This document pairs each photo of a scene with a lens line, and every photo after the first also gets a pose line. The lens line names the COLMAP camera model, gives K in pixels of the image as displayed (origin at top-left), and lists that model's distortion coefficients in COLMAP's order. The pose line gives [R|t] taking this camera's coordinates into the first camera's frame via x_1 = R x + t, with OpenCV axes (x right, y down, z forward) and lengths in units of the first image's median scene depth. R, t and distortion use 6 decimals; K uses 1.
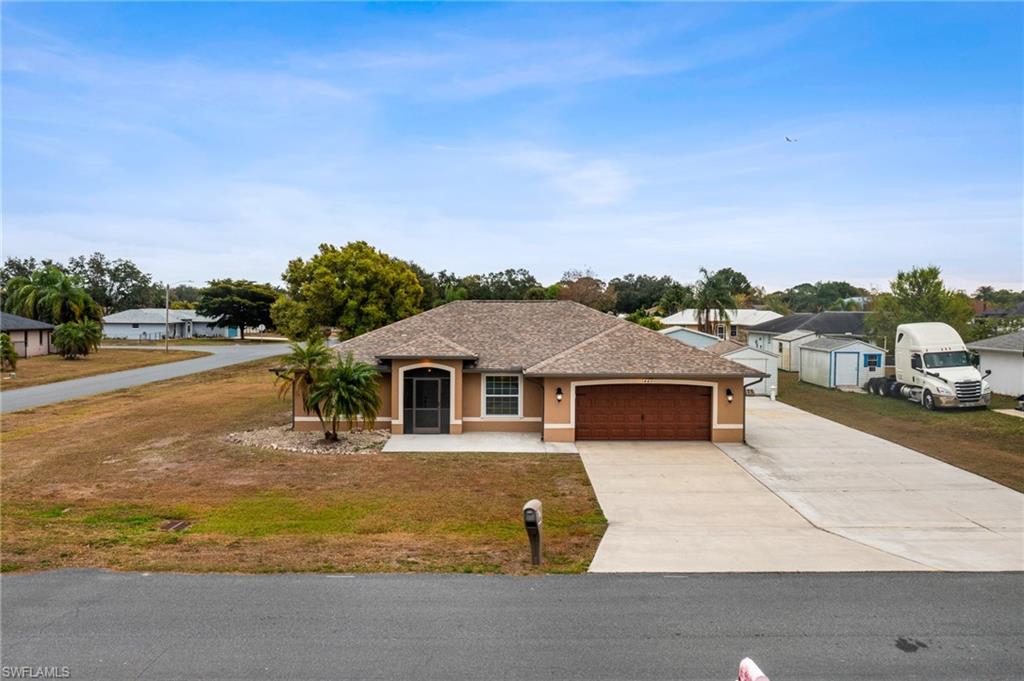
lens RADIAL K [[842.1, 0, 523.8], [0, 842.1, 344.7], [0, 0, 1]] dist [-0.000194, 0.001445]
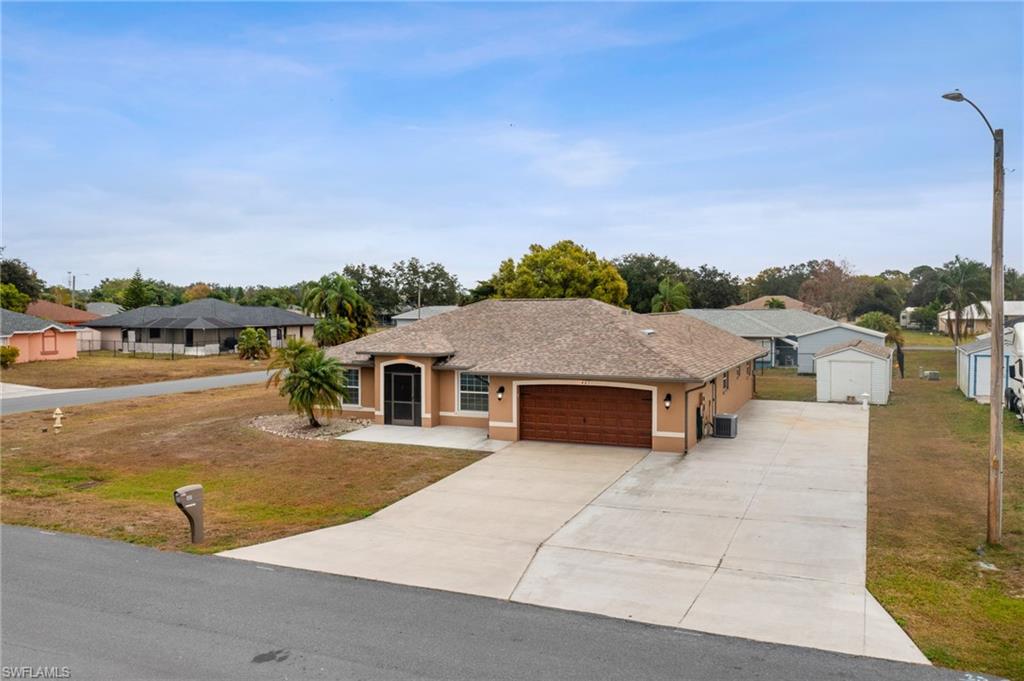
lens RADIAL K [[842.1, 0, 523.8], [0, 842.1, 344.7], [0, 0, 1]] dist [-0.000194, 0.001445]
pose [[0.903349, 0.011860, -0.428742, 0.489850], [-0.009007, 0.999922, 0.008681, -0.007267], [0.428811, -0.003981, 0.903385, 0.104772]]
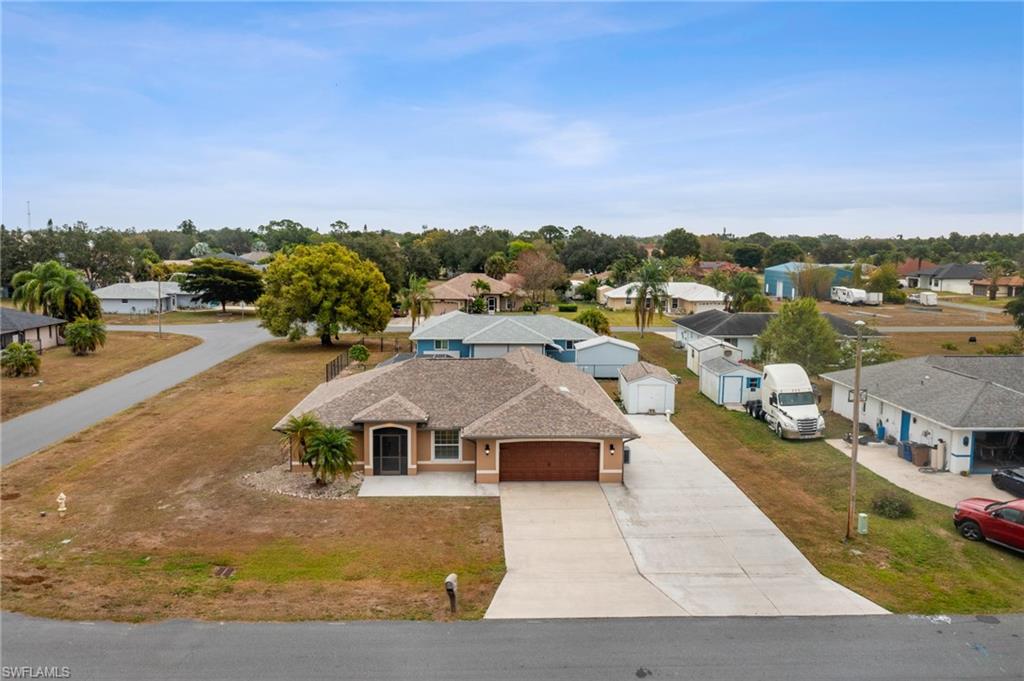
lens RADIAL K [[854.1, 0, 512.0], [0, 854.1, 340.5], [0, 0, 1]] dist [0.000840, 0.001275]
pose [[0.999824, -0.001276, 0.018726, 0.055618], [-0.000474, 0.995655, 0.093118, -0.242928], [-0.018764, -0.093111, 0.995479, -0.358190]]
